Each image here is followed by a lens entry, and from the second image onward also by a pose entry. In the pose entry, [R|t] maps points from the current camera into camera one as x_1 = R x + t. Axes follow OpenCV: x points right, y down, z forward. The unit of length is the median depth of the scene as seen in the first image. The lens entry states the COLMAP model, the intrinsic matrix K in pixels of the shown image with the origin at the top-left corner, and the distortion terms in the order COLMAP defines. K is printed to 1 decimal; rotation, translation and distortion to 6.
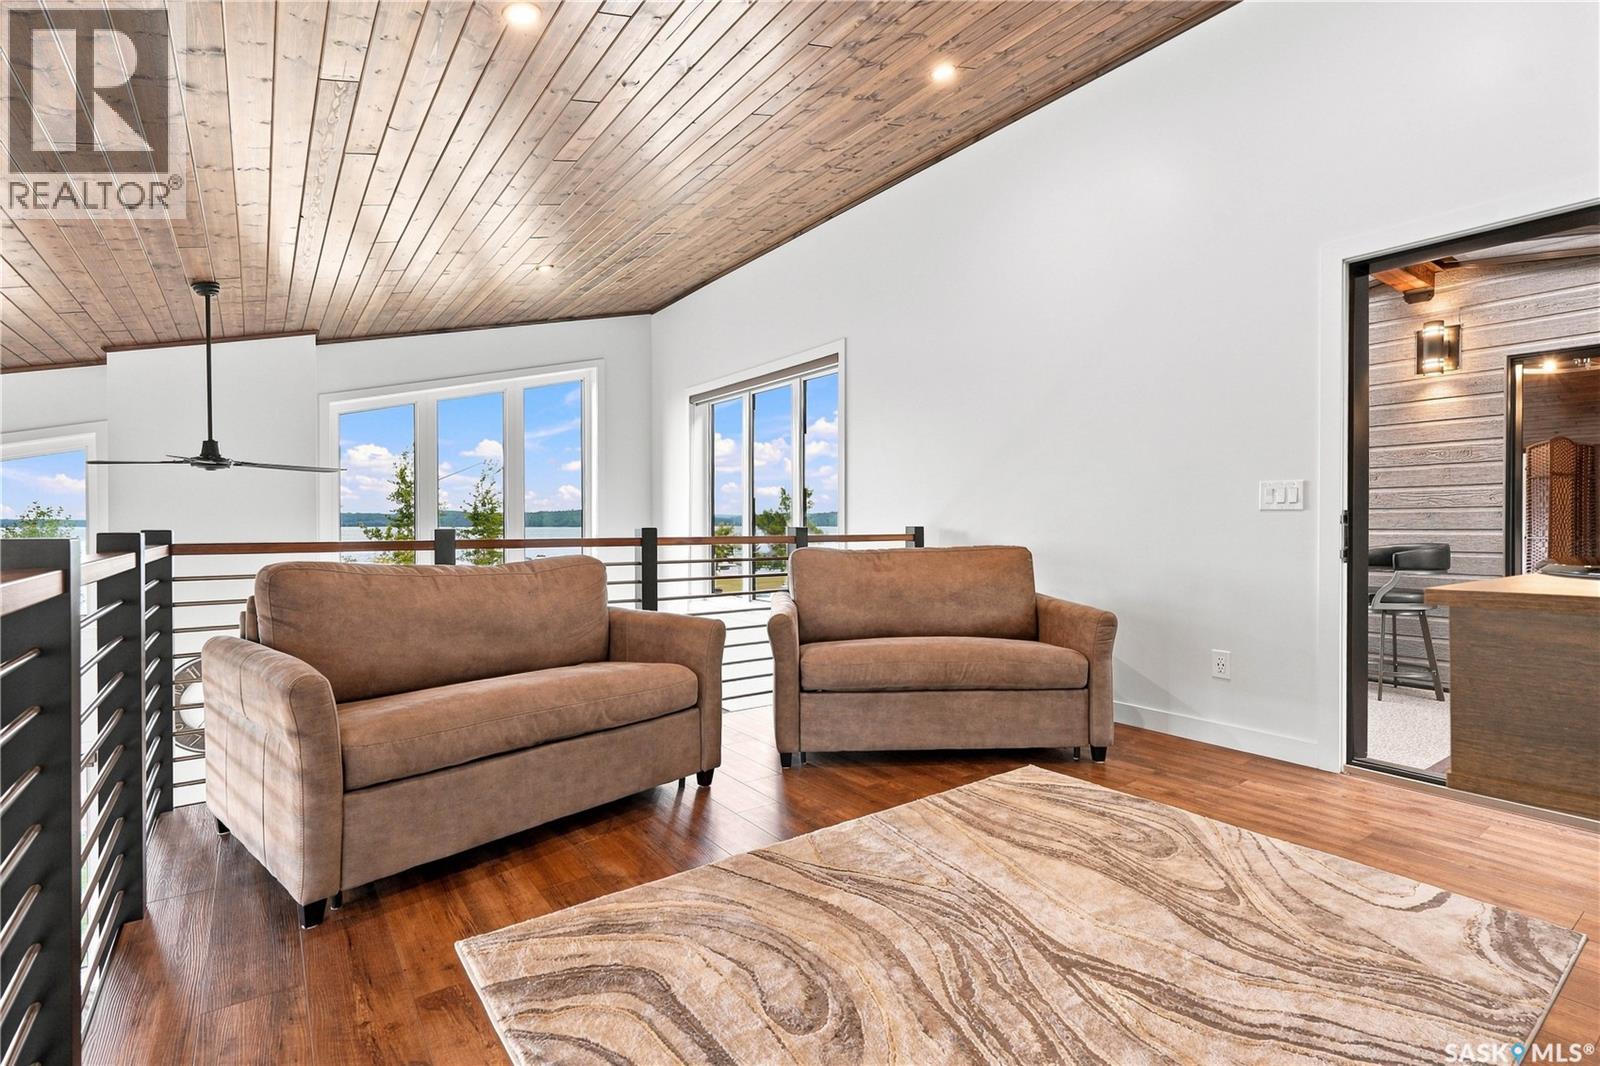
lens RADIAL K [[737.2, 0, 800.5], [0, 737.2, 525.1], [0, 0, 1]] dist [-0.001816, 0.002864]
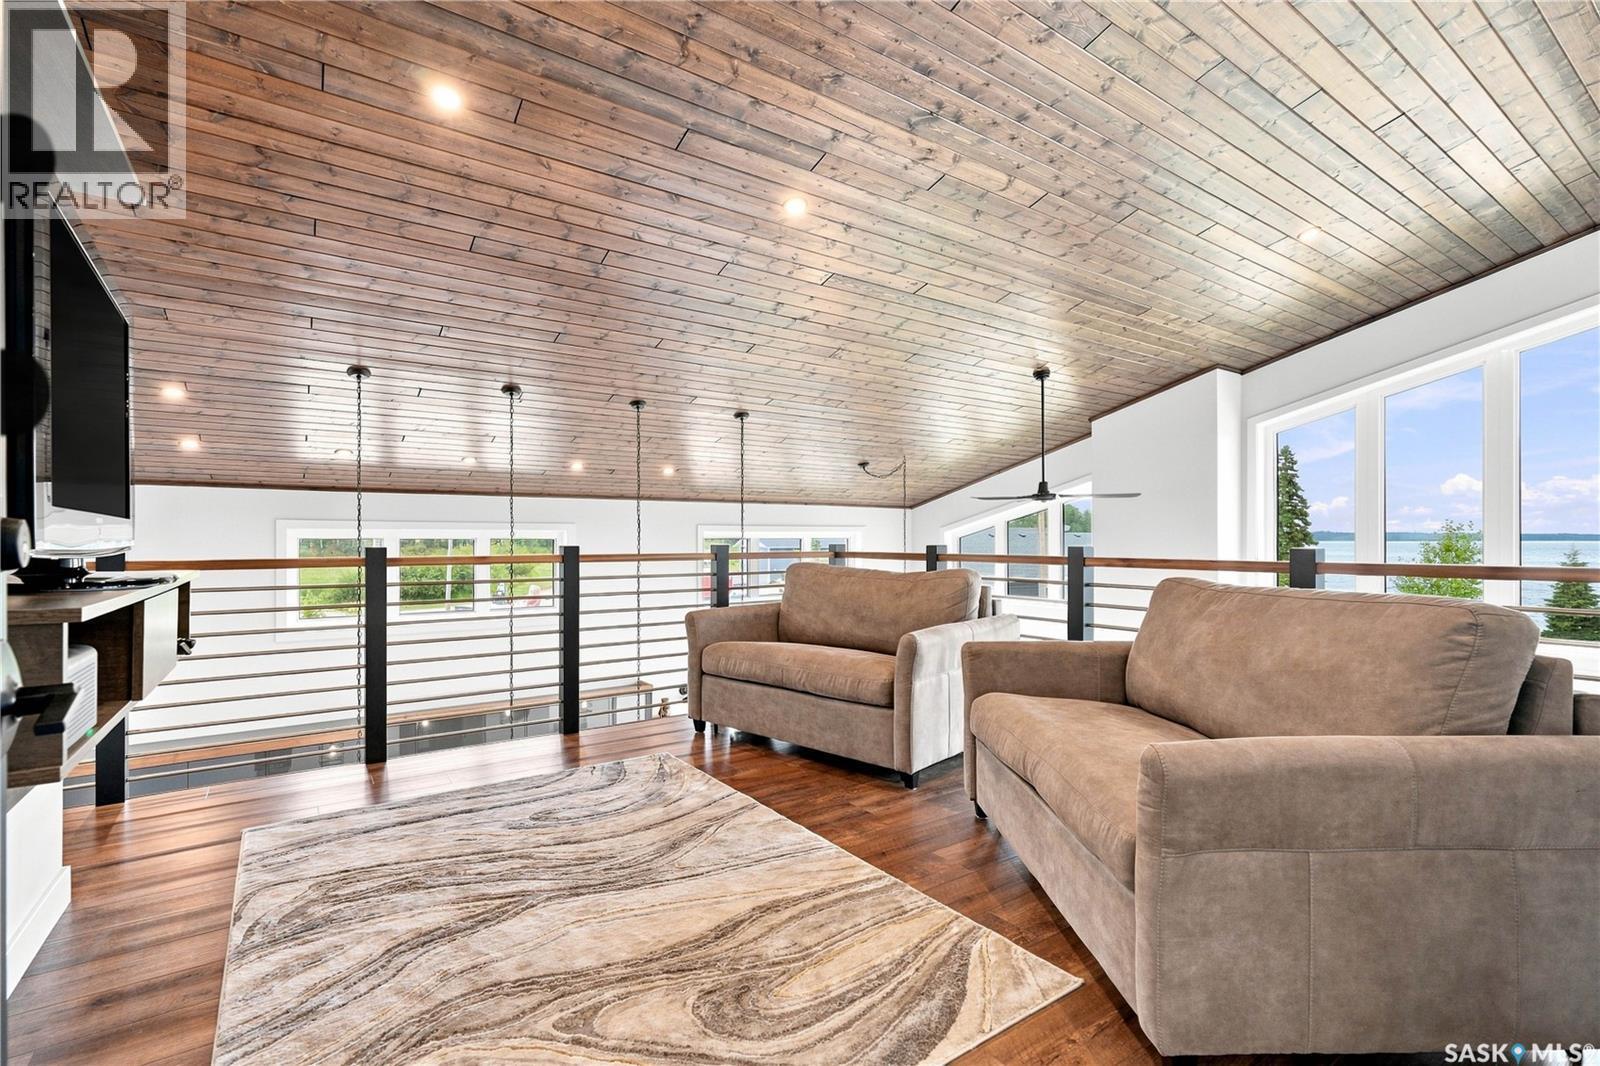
lens RADIAL K [[737.2, 0, 801.0], [0, 737.2, 536.8], [0, 0, 1]] dist [-0.001816, 0.002864]
pose [[-0.003268, -0.003098, -0.999990, 0.863492], [-0.010555, 0.999940, -0.003063, -0.002276], [0.999939, 0.010545, -0.003300, 0.788597]]
